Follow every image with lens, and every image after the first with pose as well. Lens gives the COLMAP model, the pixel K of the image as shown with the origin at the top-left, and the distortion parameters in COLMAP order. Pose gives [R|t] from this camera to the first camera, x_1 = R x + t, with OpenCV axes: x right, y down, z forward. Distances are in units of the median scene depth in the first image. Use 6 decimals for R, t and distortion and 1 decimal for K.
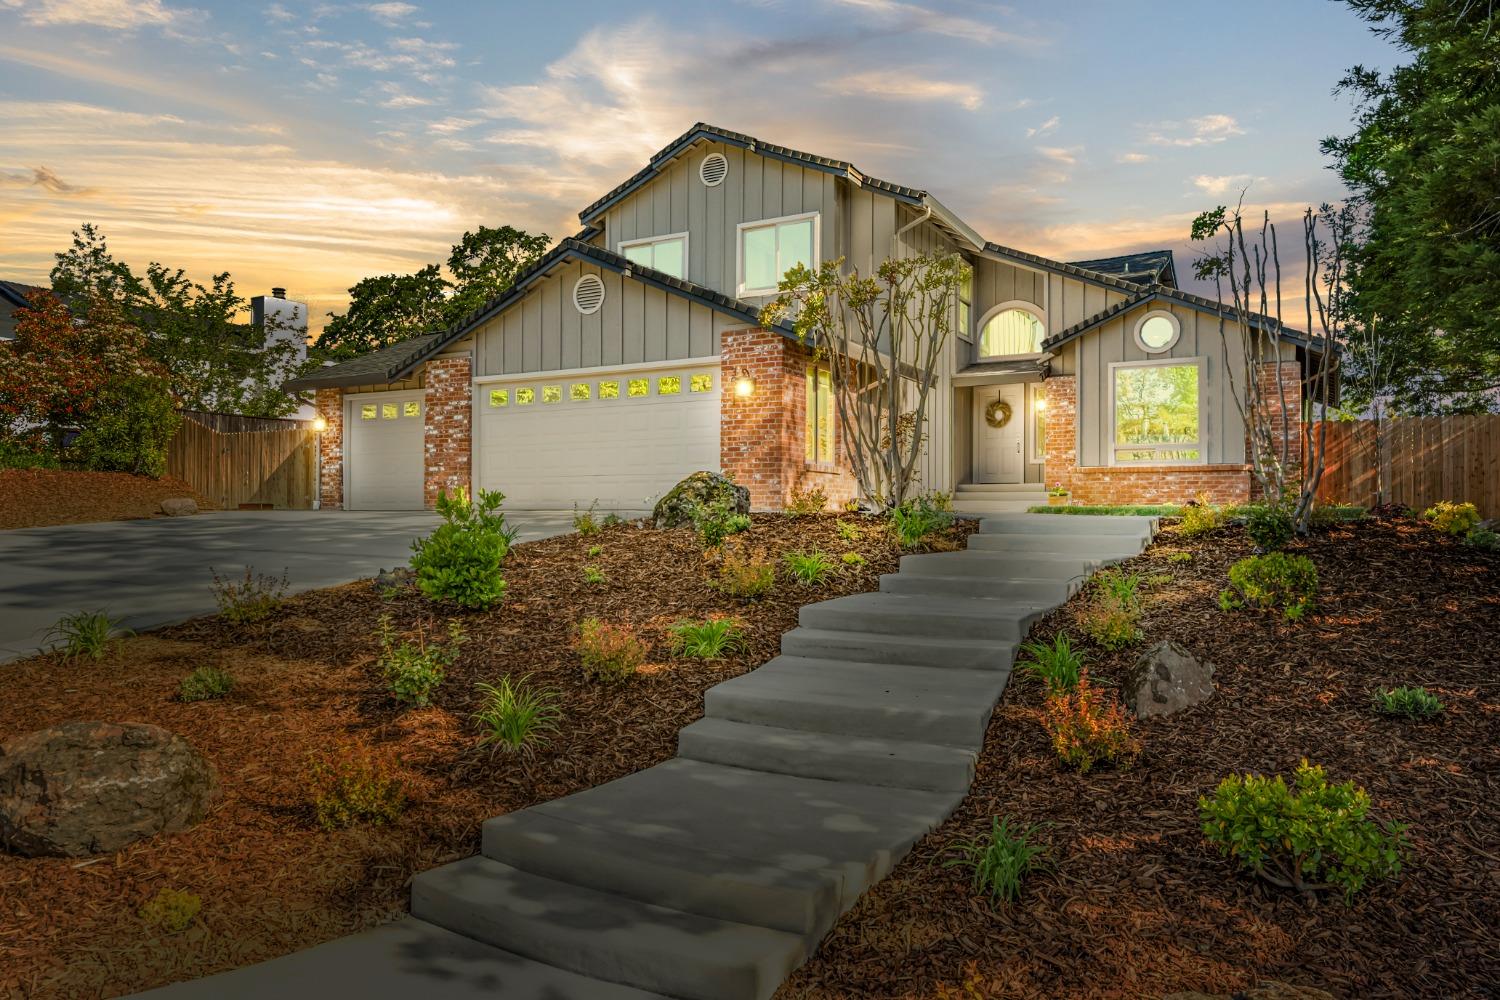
lens RADIAL K [[1018.2, 0, 750.0], [0, 1018.2, 500.0], [0, 0, 1]] dist [0.012473, -0.000941]
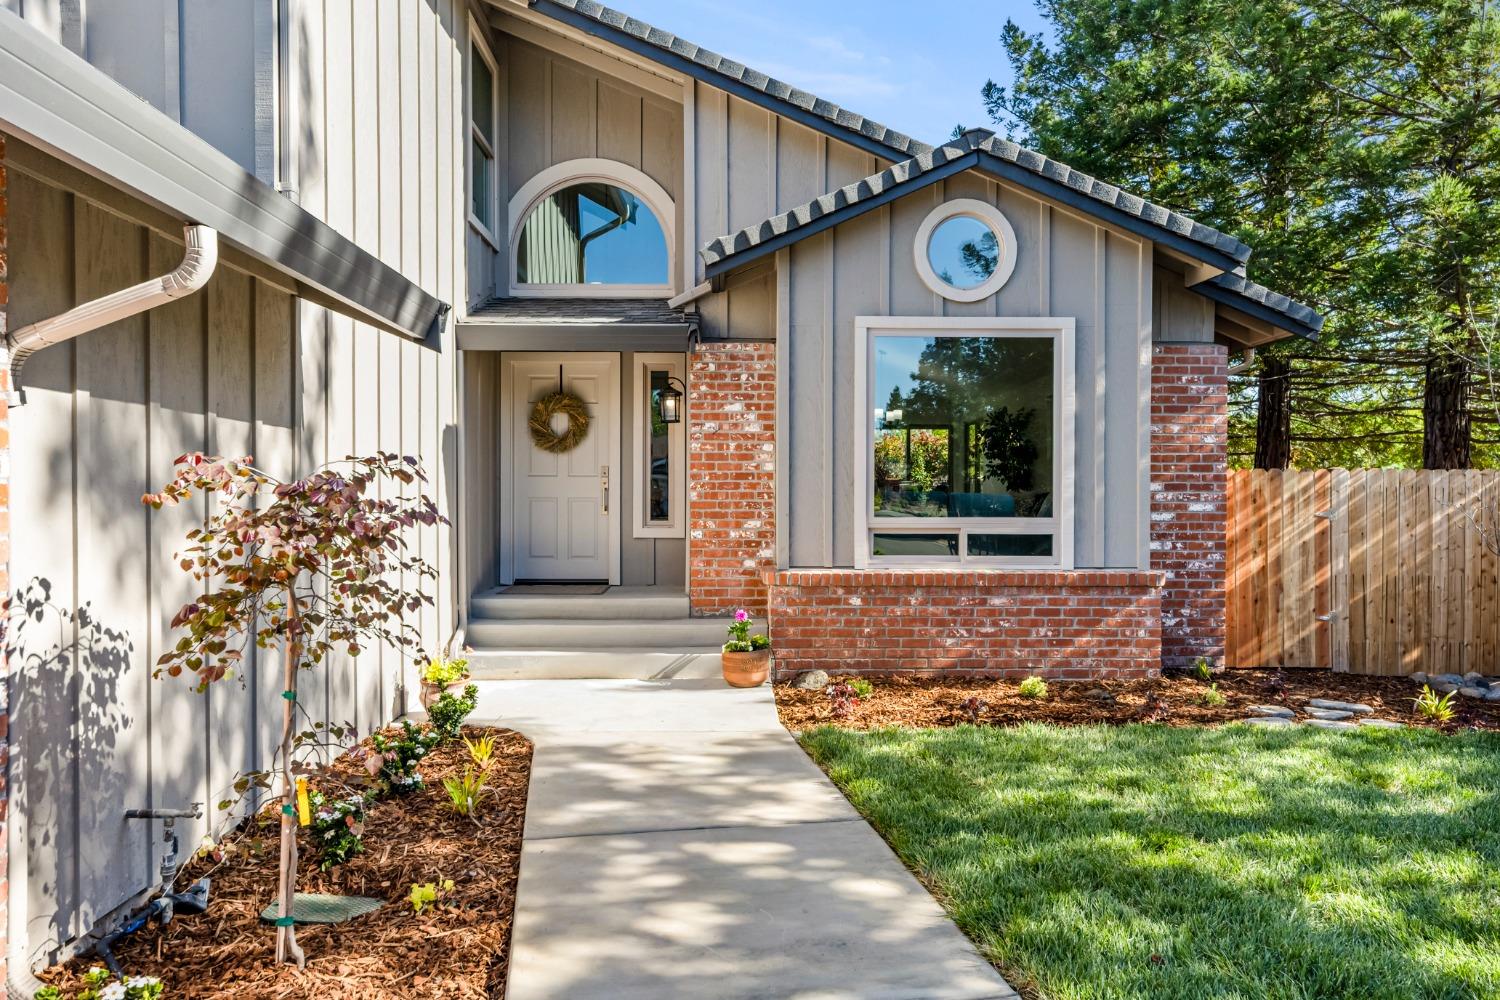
lens RADIAL K [[1018.2, 0, 750.0], [0, 1018.2, 500.0], [0, 0, 1]] dist [0.012473, -0.000941]
pose [[0.859893, -0.007366, 0.510421, 0.110133], [-0.007120, 0.999626, 0.026420, -0.074736], [-0.510425, -0.026353, 0.859518, 0.700937]]
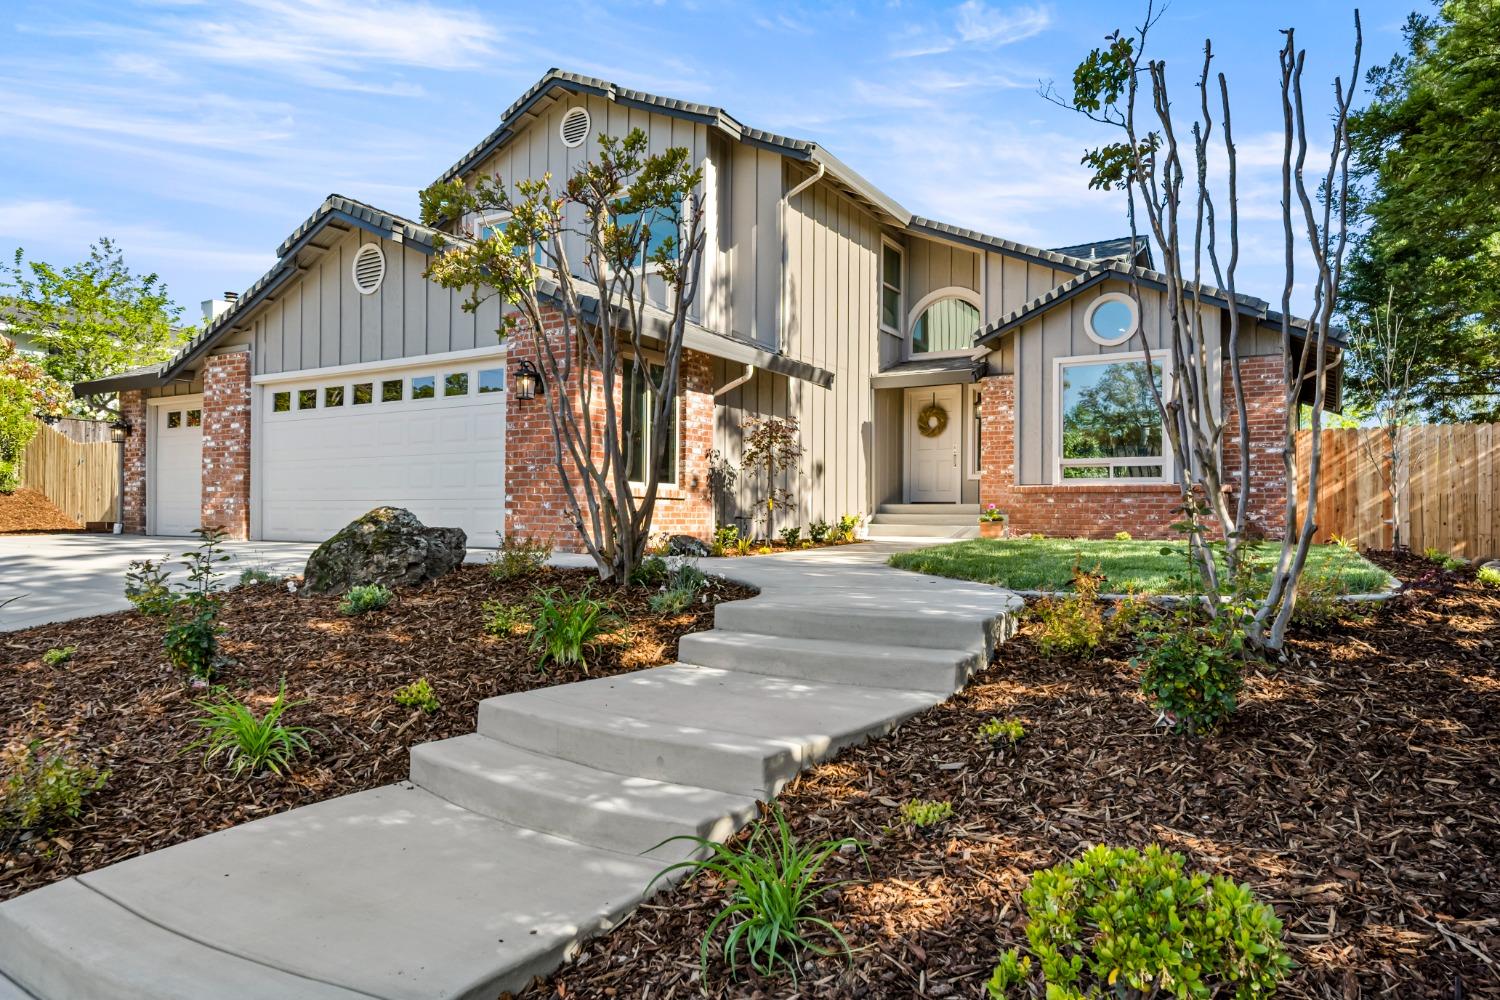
lens RADIAL K [[949.7, 0, 745.7], [0, 949.7, 500.4], [0, 0, 1]] dist [0.007766, 0.003821]
pose [[0.999430, 0.001749, -0.033709, 0.137598], [-0.001752, 0.999998, -0.000046, -0.021192], [0.033708, 0.000105, 0.999432, 0.242402]]
